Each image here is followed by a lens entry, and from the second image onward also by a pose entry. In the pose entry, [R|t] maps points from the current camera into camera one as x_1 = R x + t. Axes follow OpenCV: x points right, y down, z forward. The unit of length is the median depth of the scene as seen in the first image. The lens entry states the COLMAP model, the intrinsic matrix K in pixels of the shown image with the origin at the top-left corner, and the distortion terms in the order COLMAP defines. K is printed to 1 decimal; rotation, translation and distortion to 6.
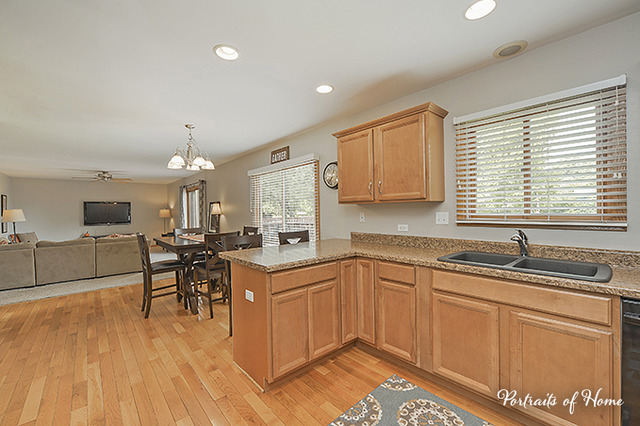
lens RADIAL K [[261.6, 0, 314.6], [0, 261.6, 212.6], [0, 0, 1]] dist [-0.014848, -0.000063]
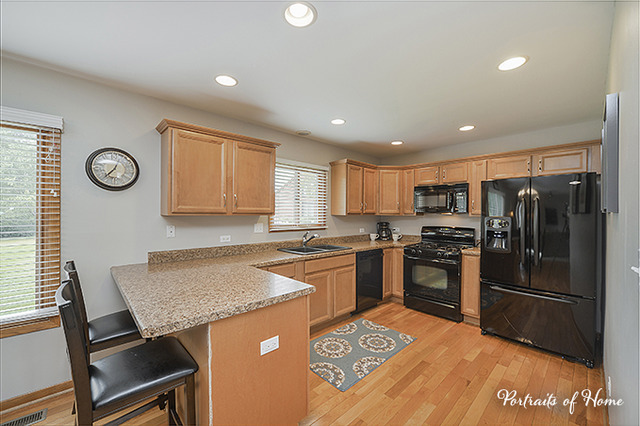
lens RADIAL K [[261.6, 0, 315.6], [0, 261.6, 214.9], [0, 0, 1]] dist [-0.014848, -0.000063]
pose [[-0.026979, 0.010110, 0.999585, -0.813258], [0.006858, 0.999927, -0.009928, -0.028577], [-0.999612, 0.006587, -0.027046, 0.739564]]
